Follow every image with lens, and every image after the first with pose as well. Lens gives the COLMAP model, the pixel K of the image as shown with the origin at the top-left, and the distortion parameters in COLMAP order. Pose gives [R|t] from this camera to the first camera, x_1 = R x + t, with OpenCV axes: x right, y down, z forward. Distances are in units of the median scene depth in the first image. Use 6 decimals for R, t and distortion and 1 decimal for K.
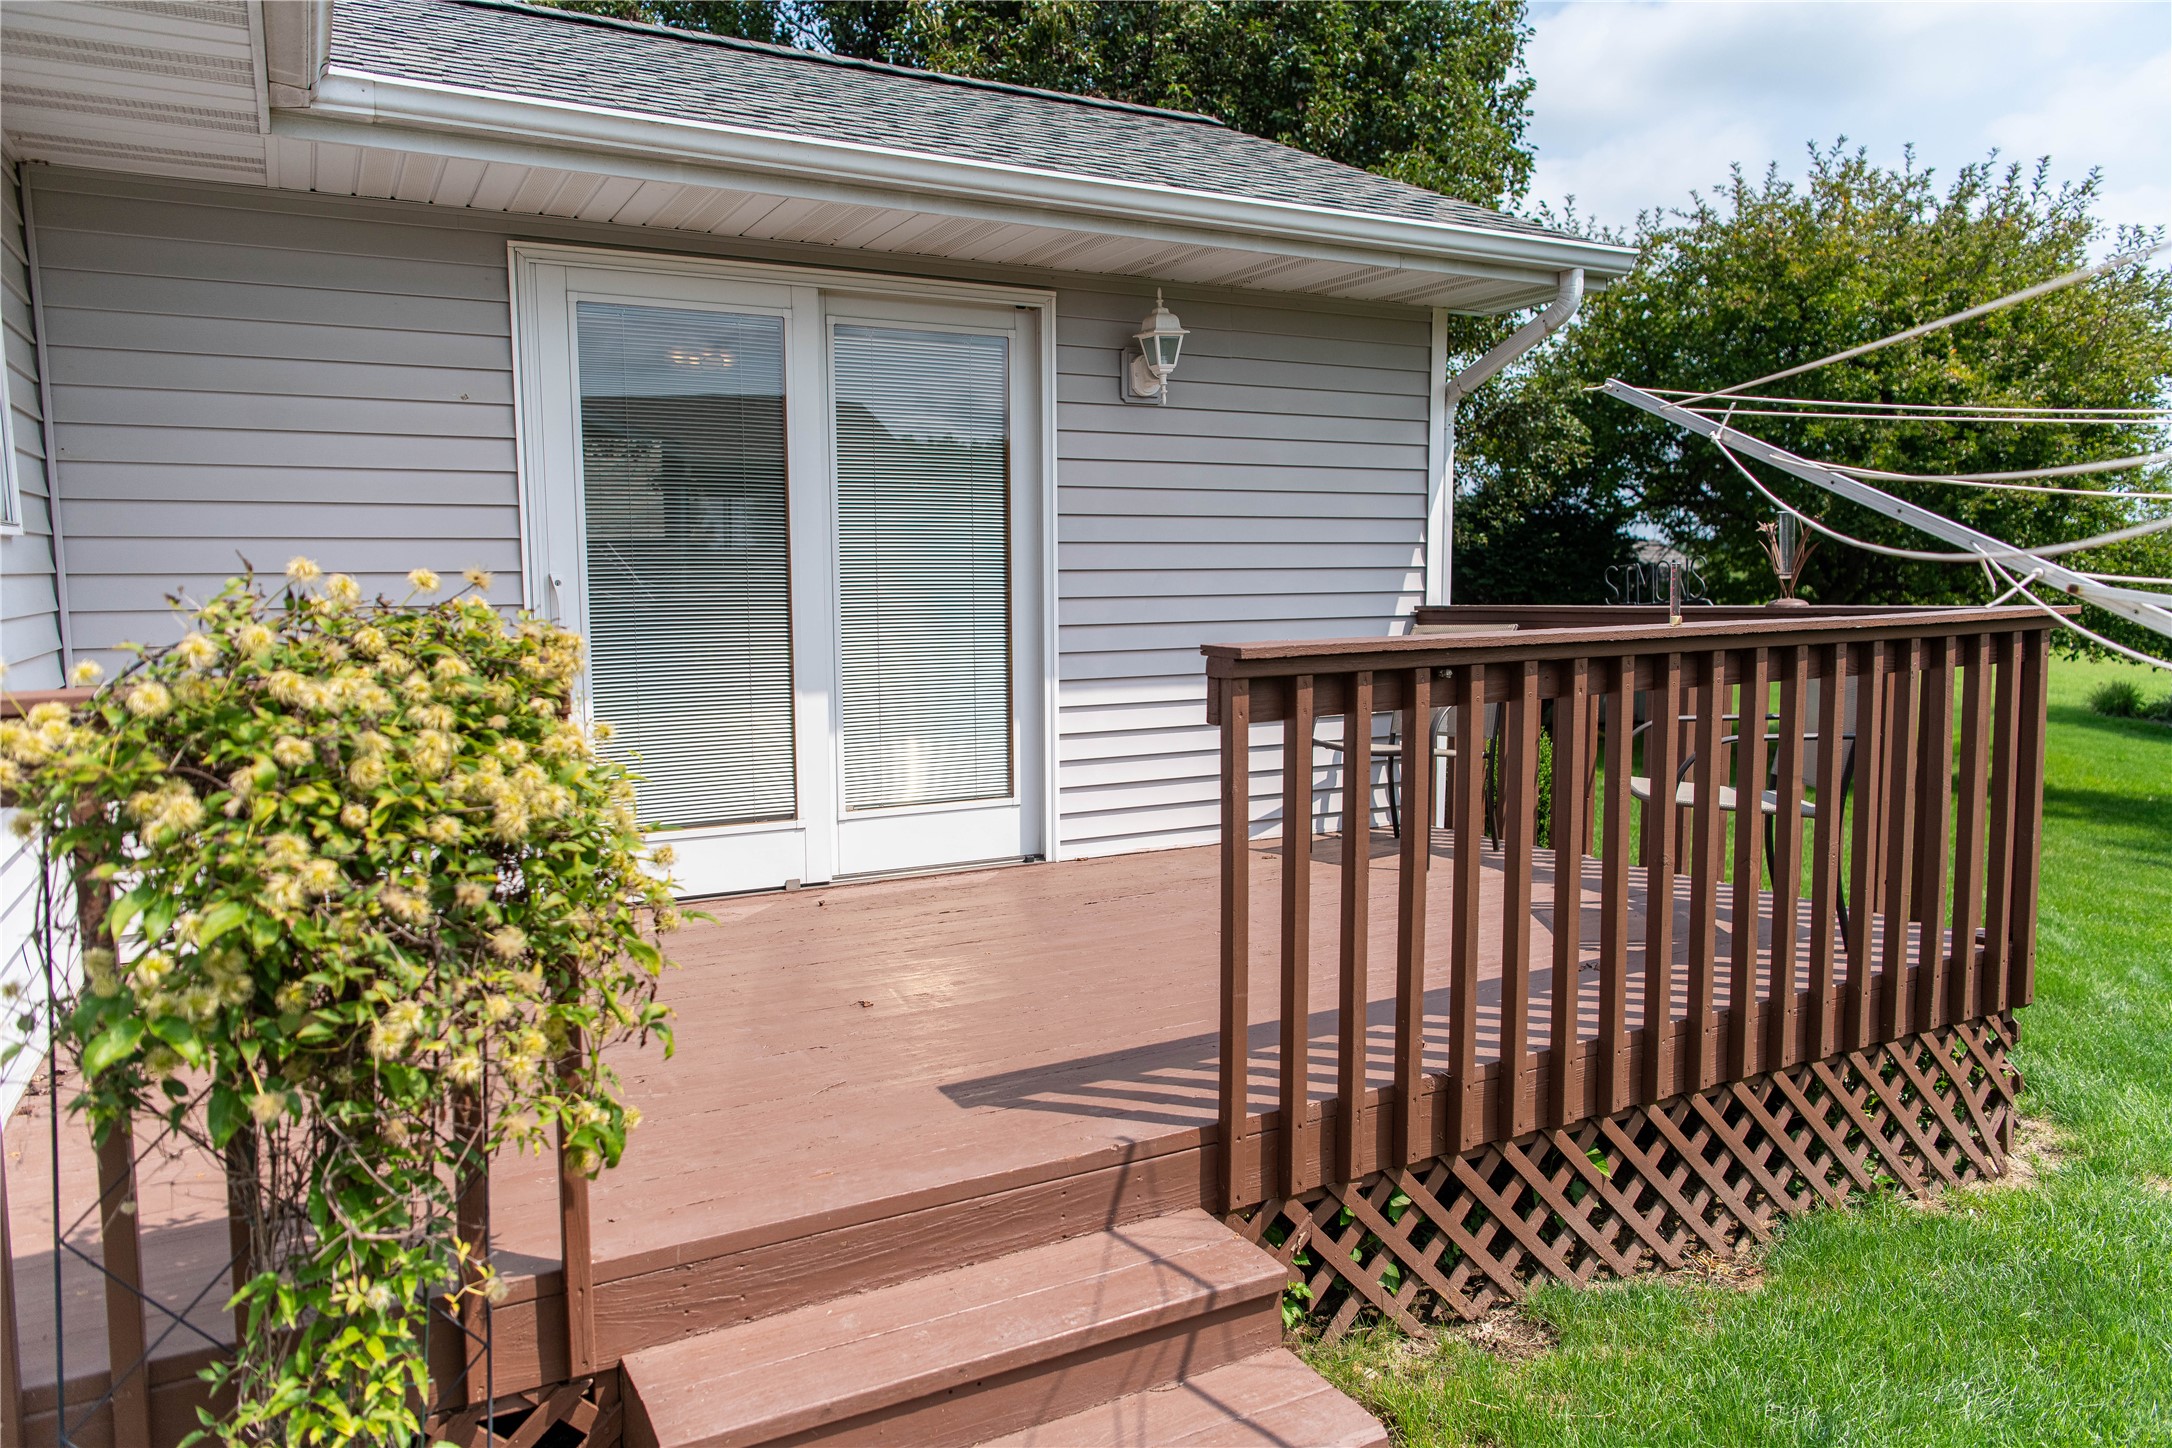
lens RADIAL K [[1473.8, 0, 1086.0], [0, 1473.8, 724.0], [0, 0, 1]] dist [0.151391, 0.000575]
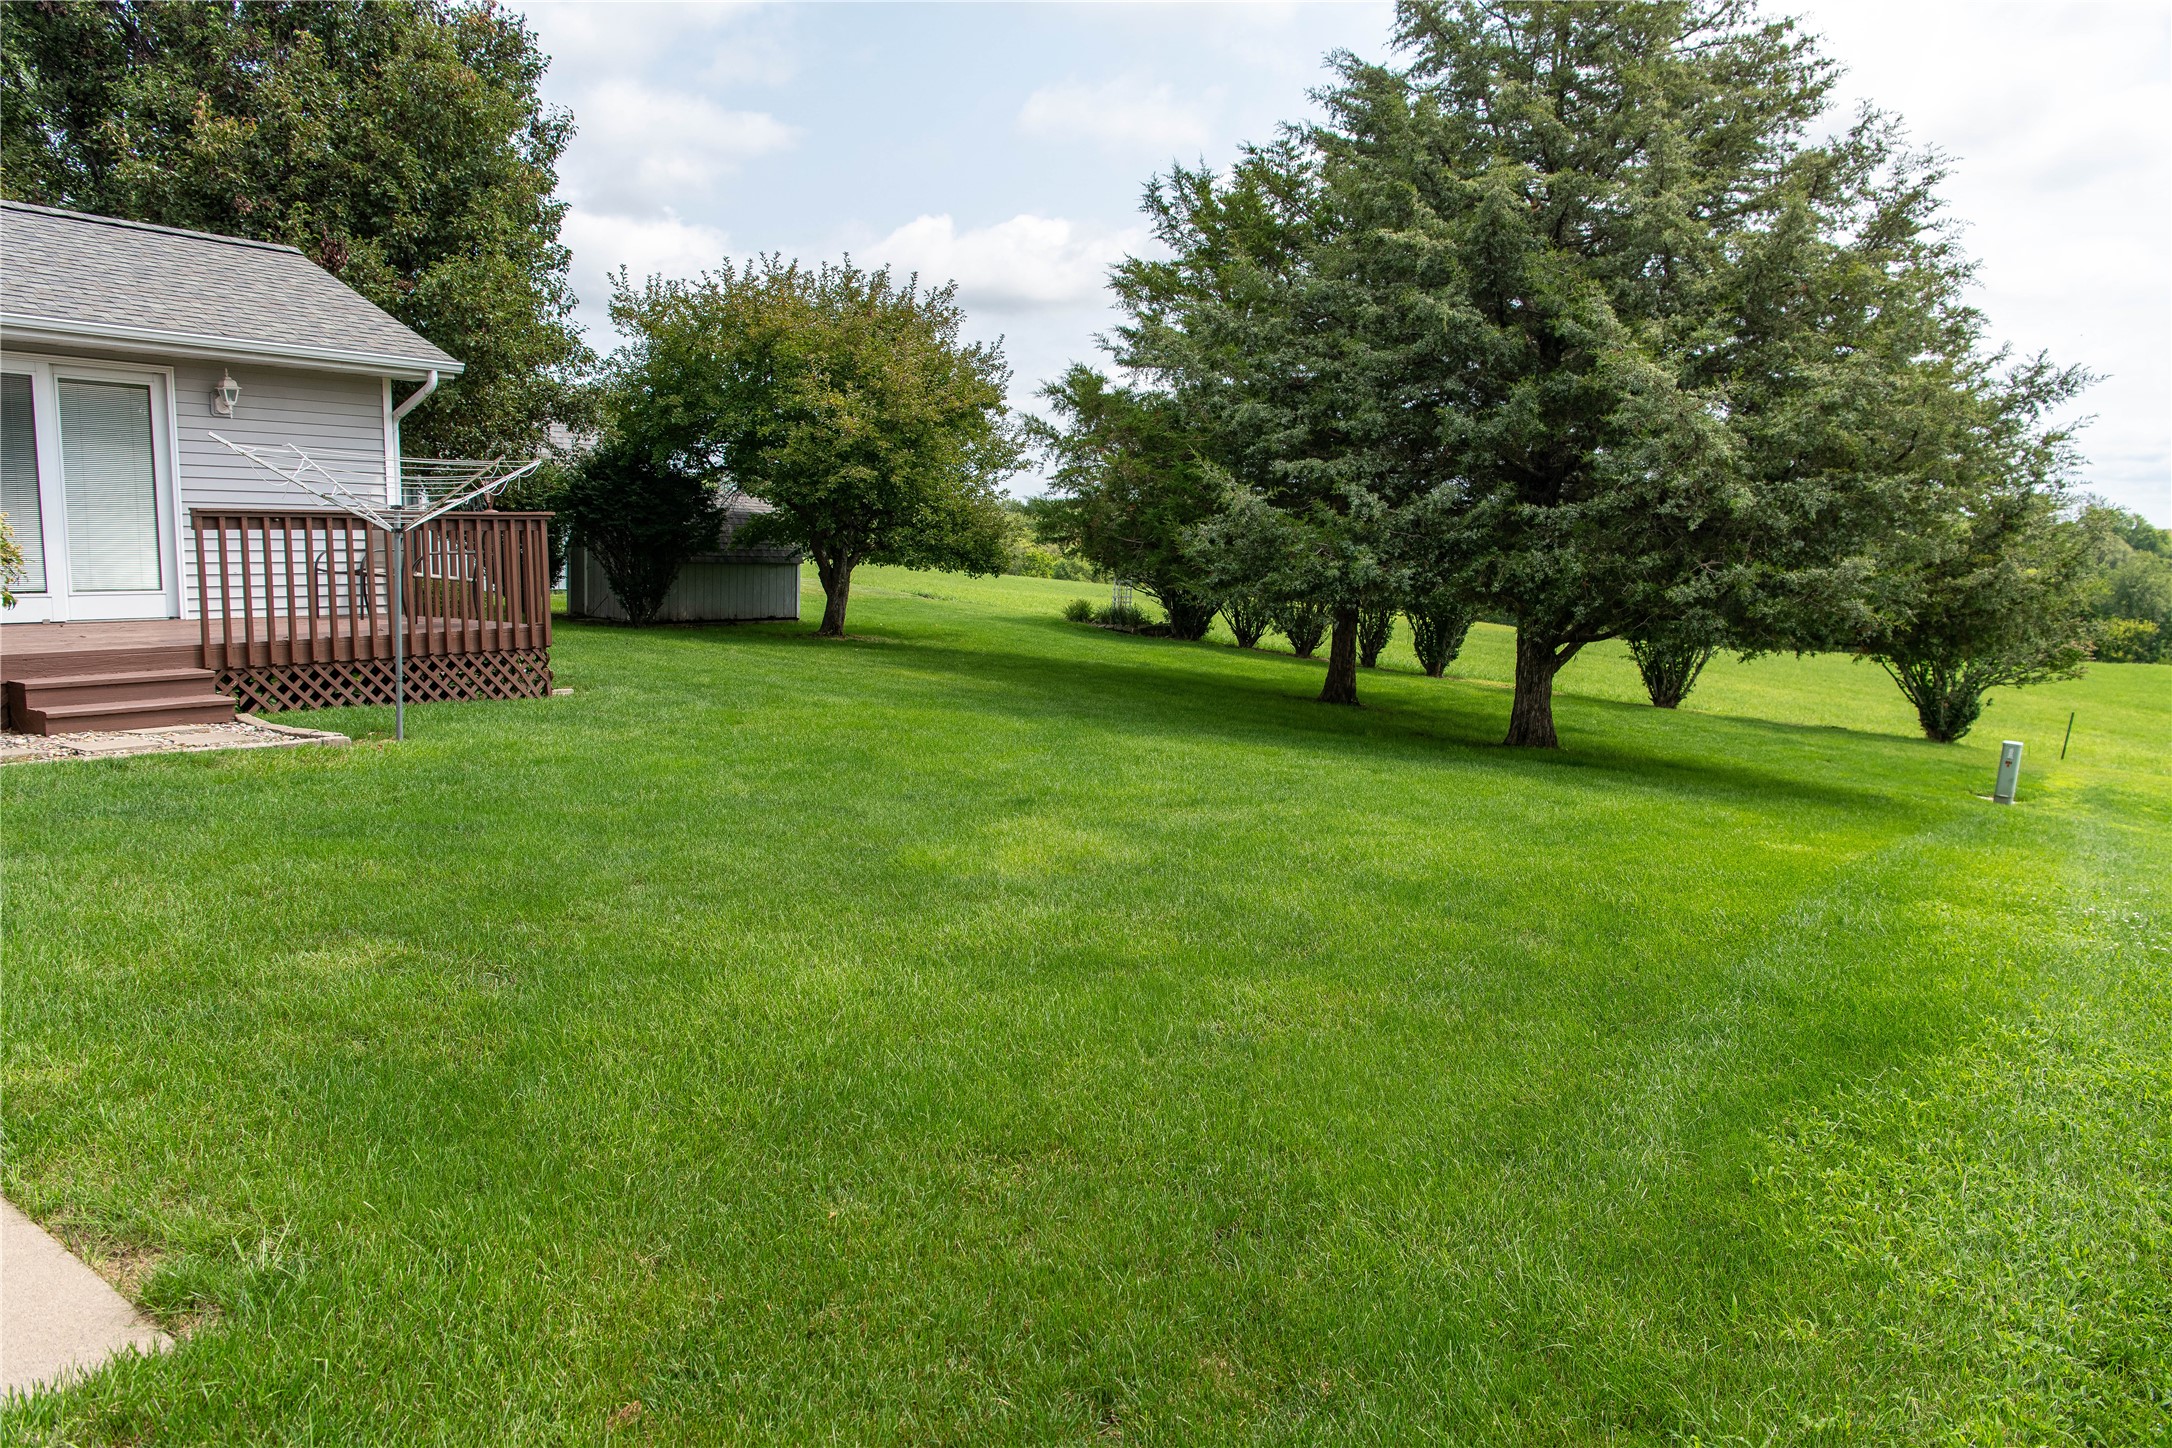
lens RADIAL K [[1499.7, 0, 1086.0], [0, 1499.7, 724.0], [0, 0, 1]] dist [-0.002259, 0.001704]
pose [[0.907984, -0.035531, 0.417496, 0.266498], [0.021530, 0.999038, 0.038198, 0.193081], [-0.418452, -0.025694, 0.907875, -1.647123]]
